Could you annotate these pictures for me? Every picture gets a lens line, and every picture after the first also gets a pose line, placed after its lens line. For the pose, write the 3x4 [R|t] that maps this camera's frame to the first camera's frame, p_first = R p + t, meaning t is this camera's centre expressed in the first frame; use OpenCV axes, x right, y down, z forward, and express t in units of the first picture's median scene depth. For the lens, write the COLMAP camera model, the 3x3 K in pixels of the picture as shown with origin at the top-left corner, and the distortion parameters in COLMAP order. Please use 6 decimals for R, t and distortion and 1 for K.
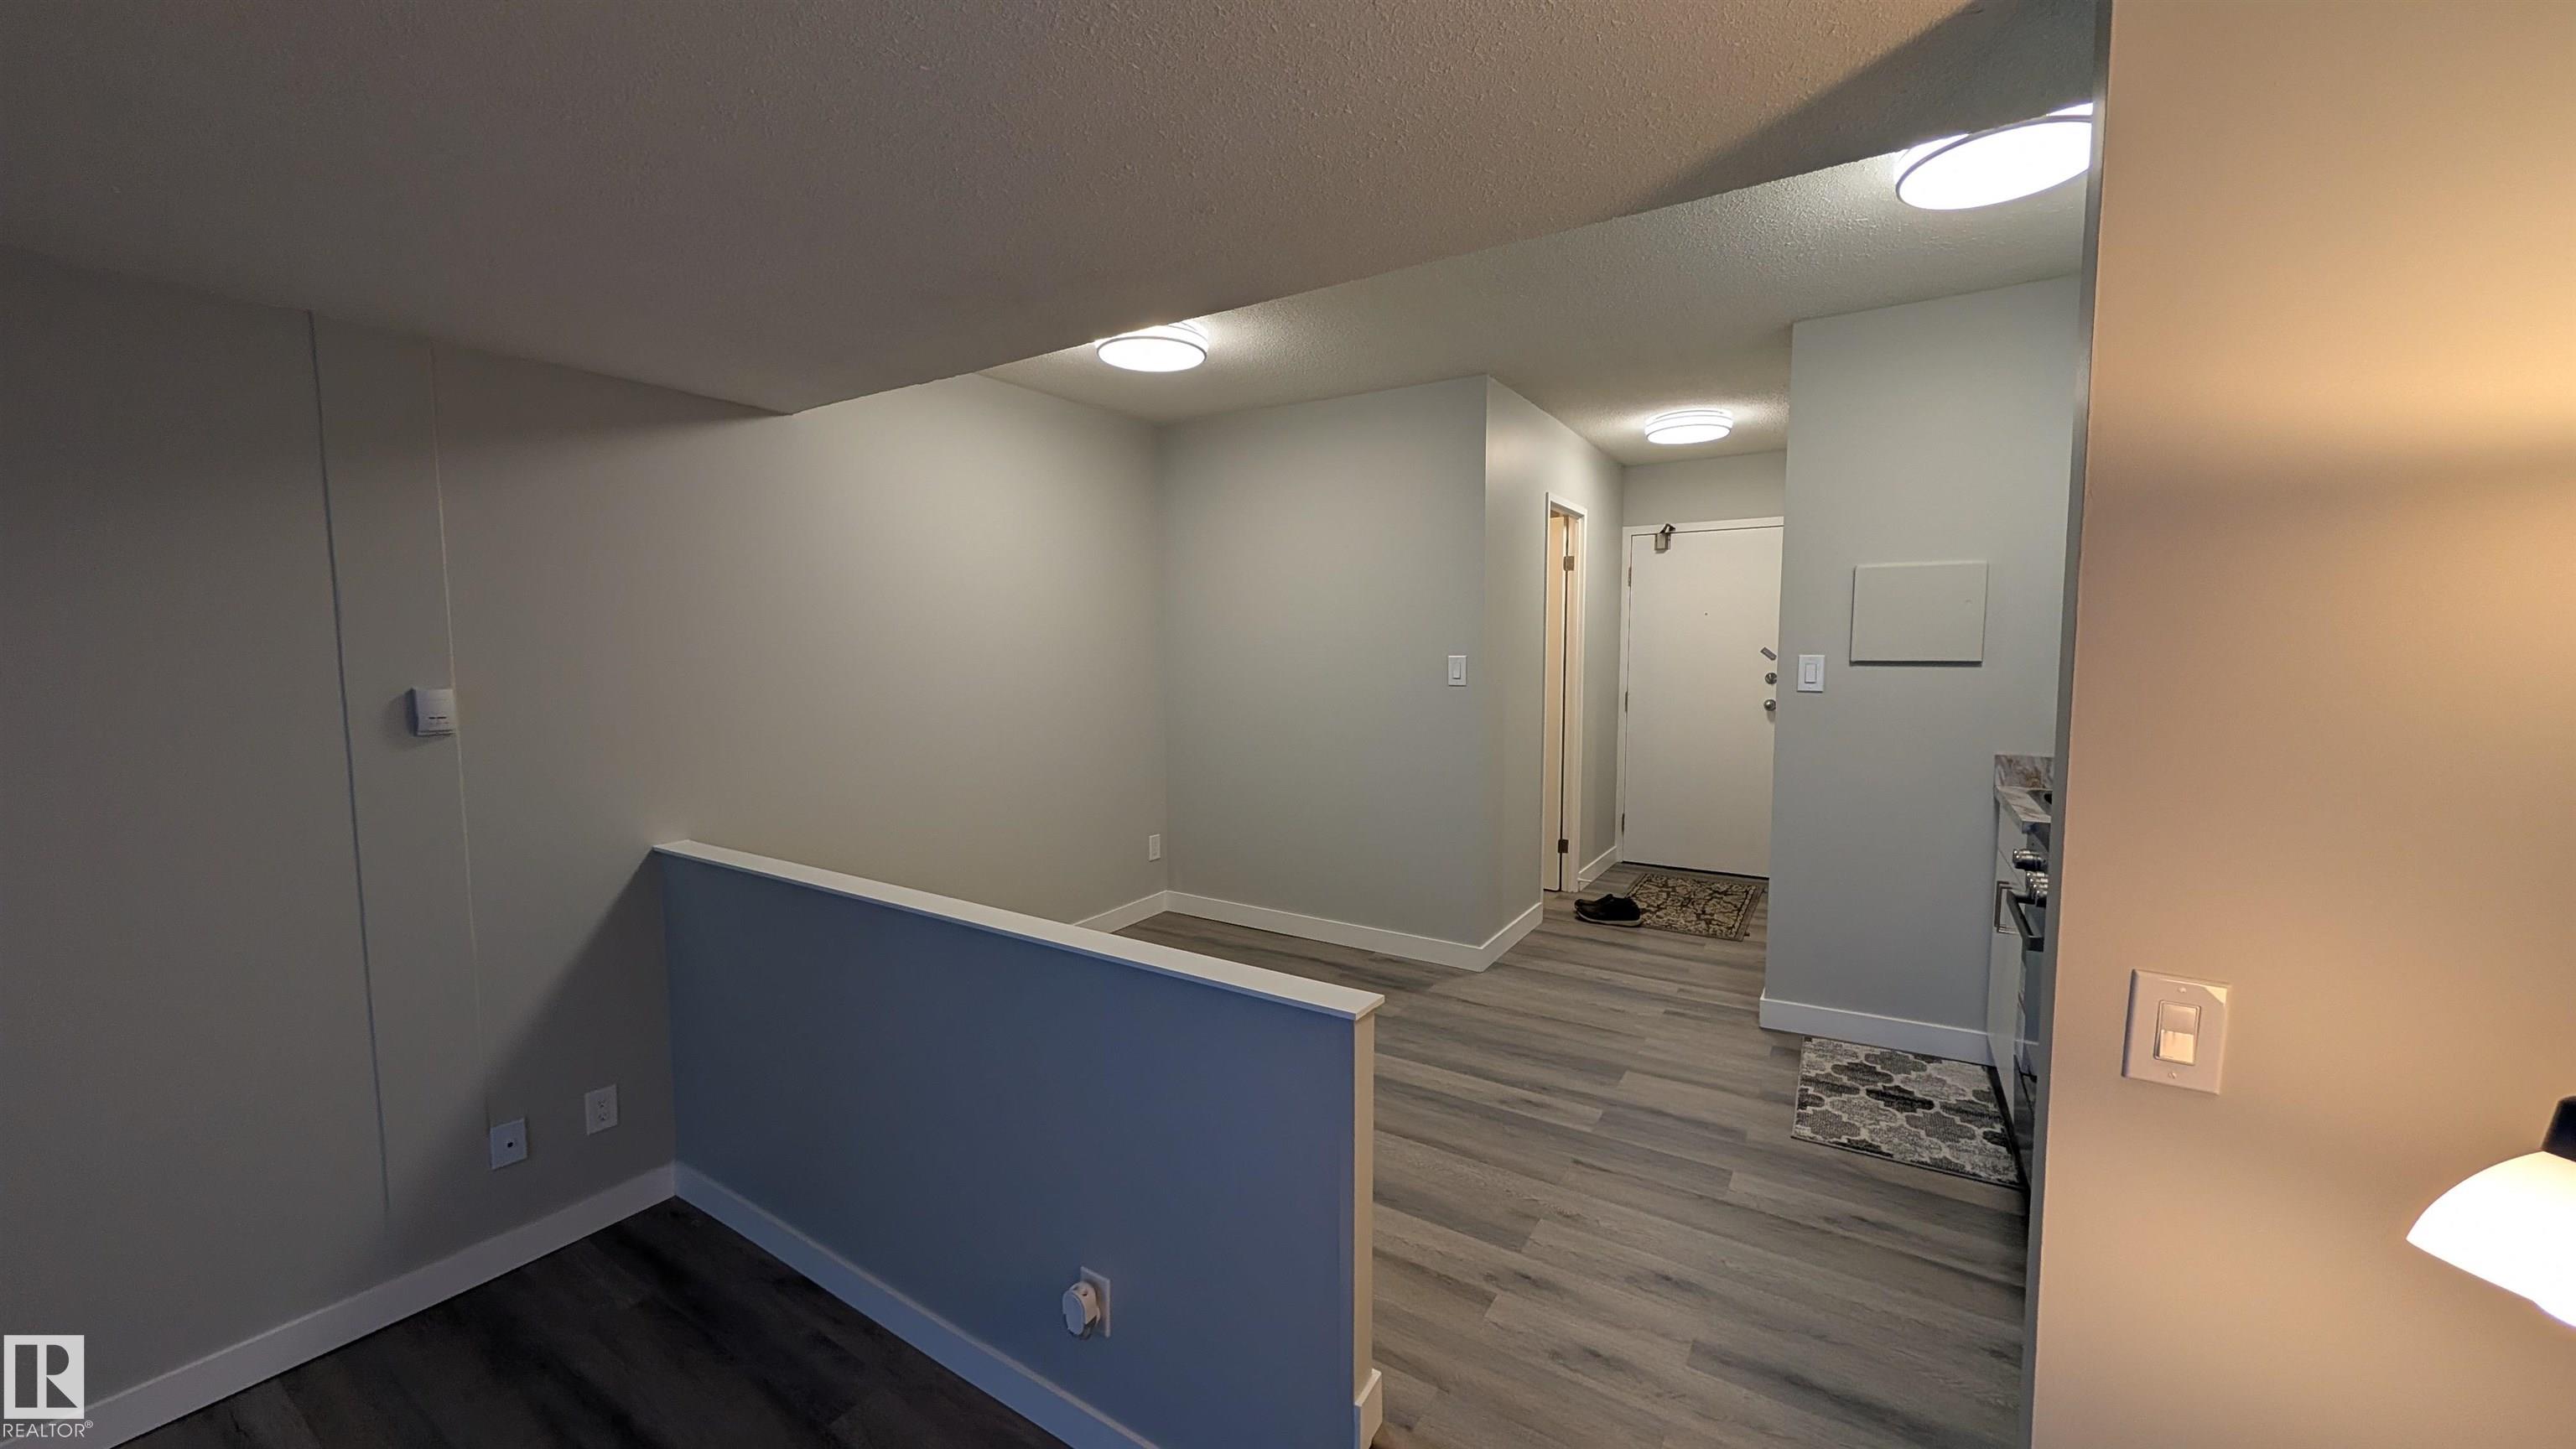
lens RADIAL K [[928.7, 0, 1288.4], [0, 928.7, 715.3], [0, 0, 1]] dist [0.002608, 0.000120]
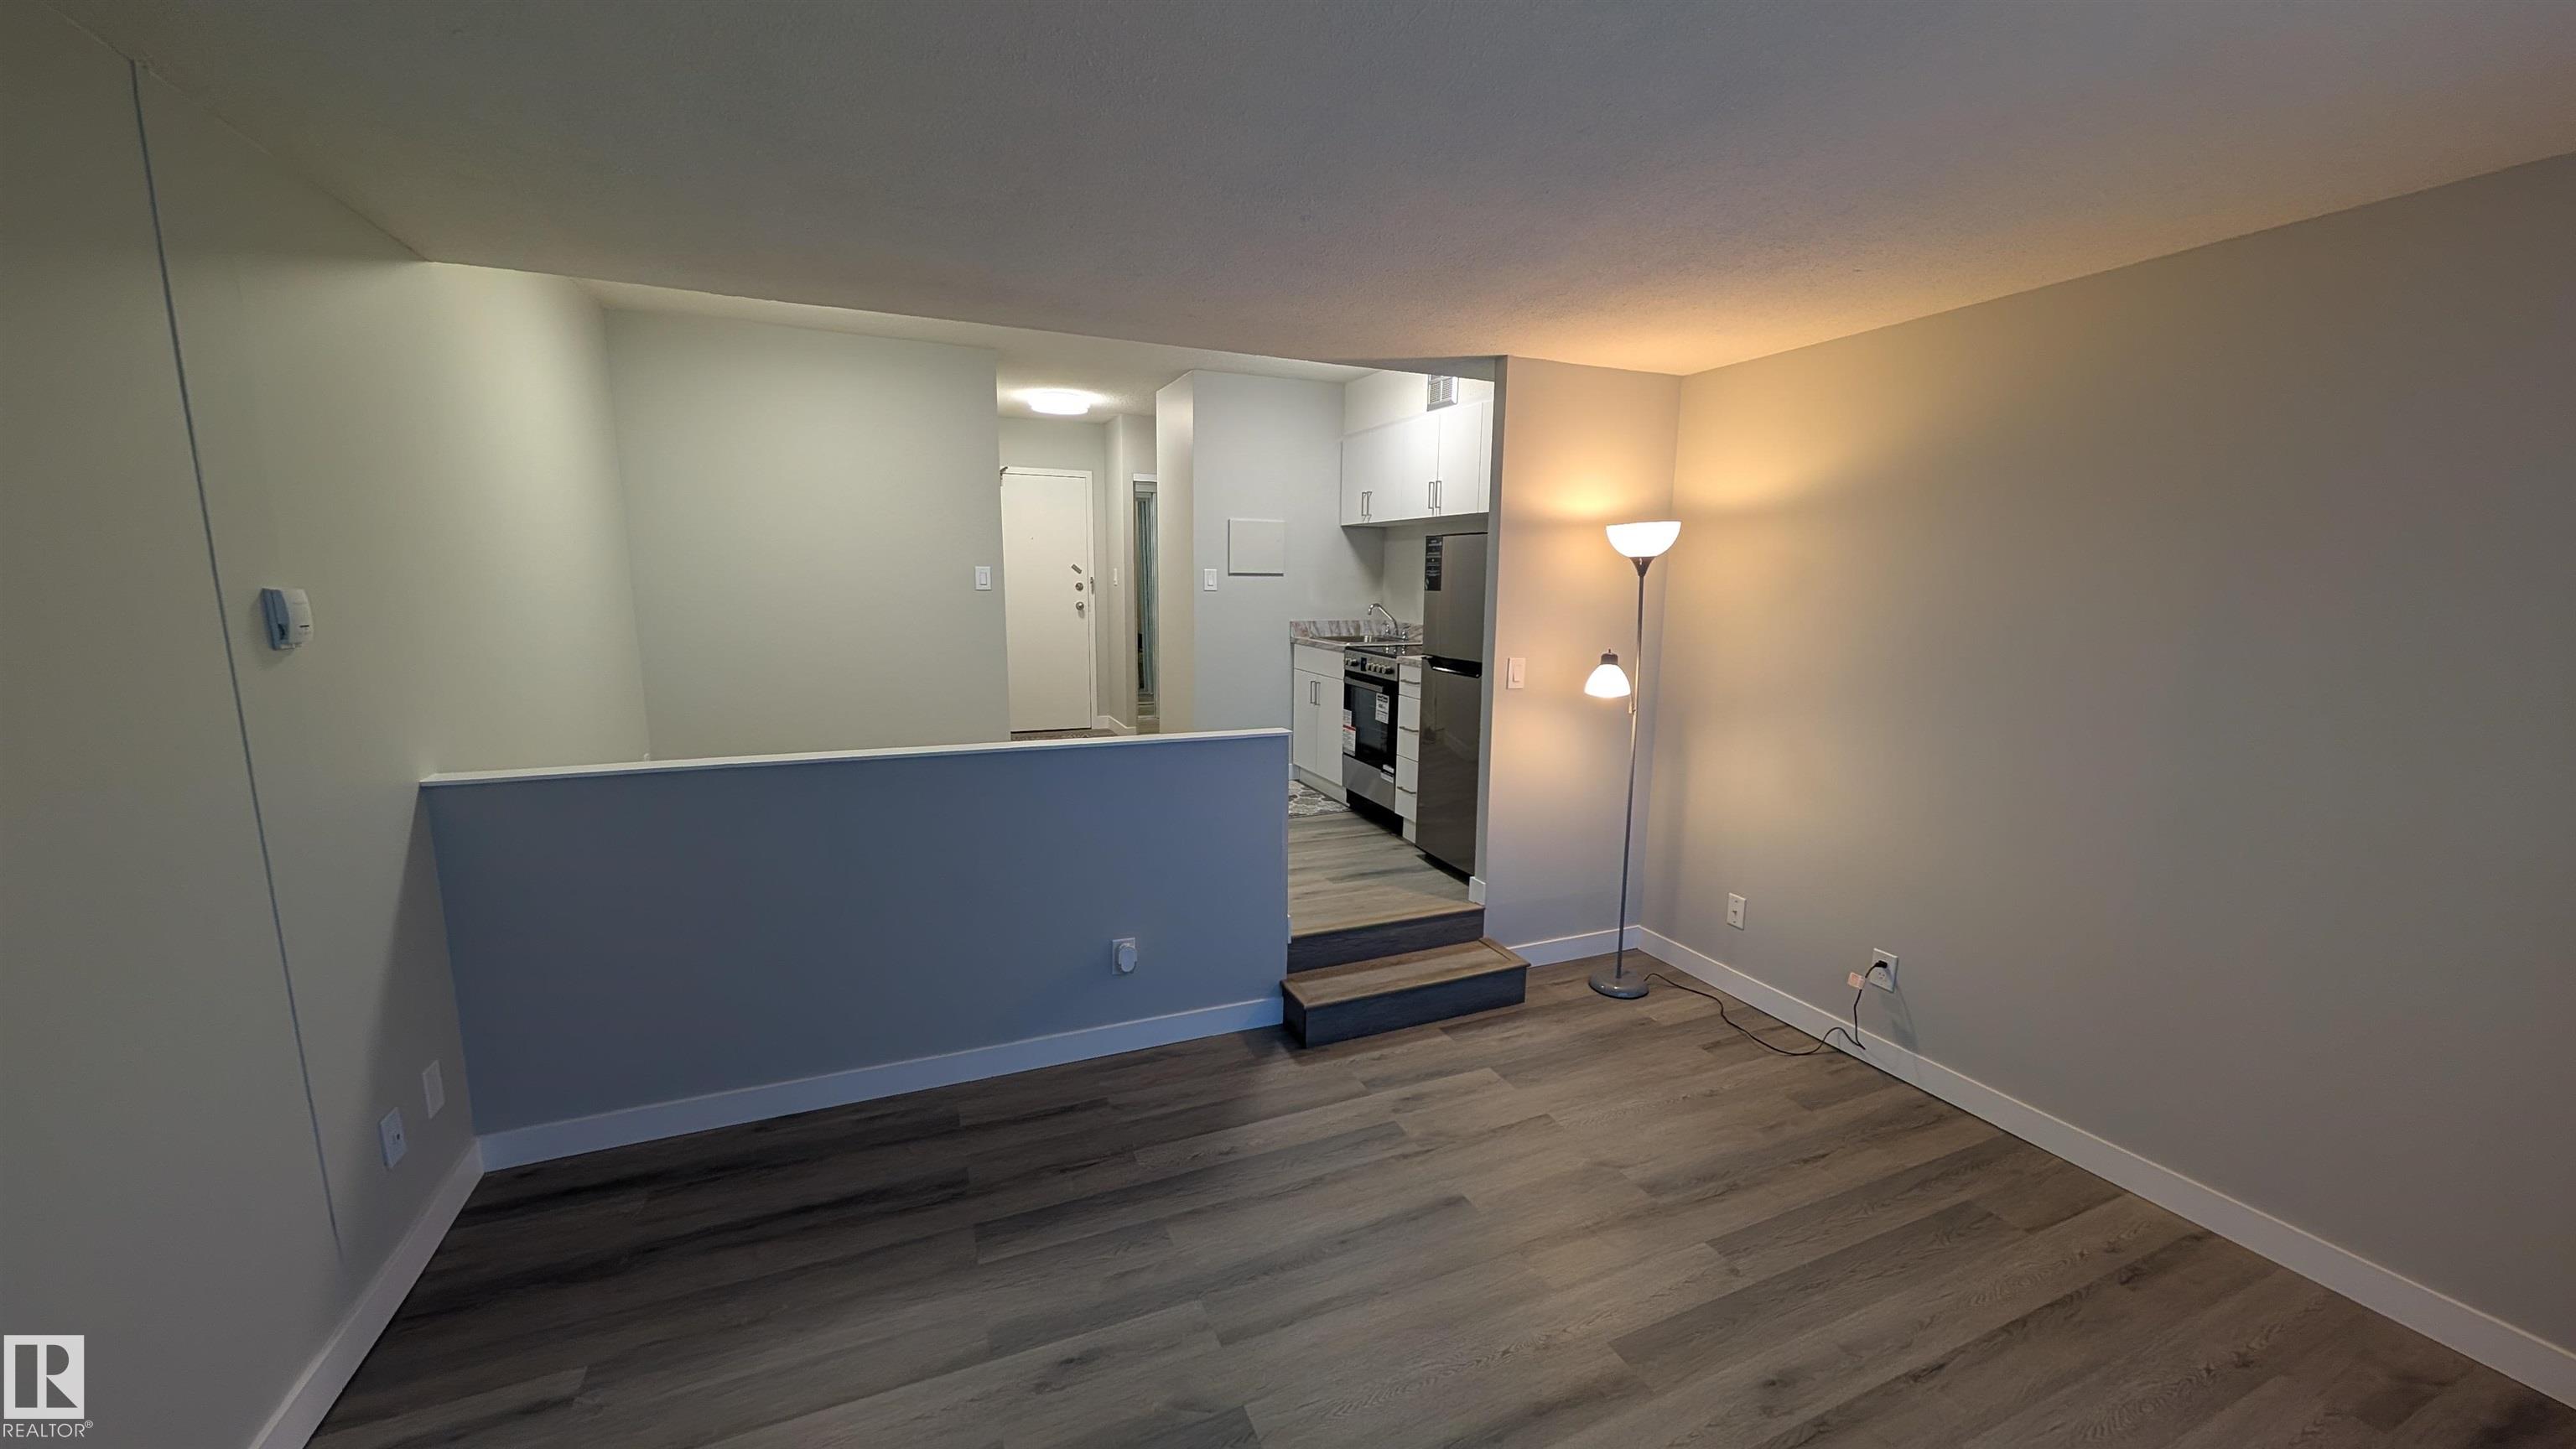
lens RADIAL K [[928.7, 0, 1284.2], [0, 928.7, 729.3], [0, 0, 1]] dist [0.002608, 0.000120]
pose [[0.566110, -0.127108, 0.814471, -0.882002], [0.043612, 0.991275, 0.124387, 0.023778], [-0.823175, -0.034896, 0.566714, -0.105408]]
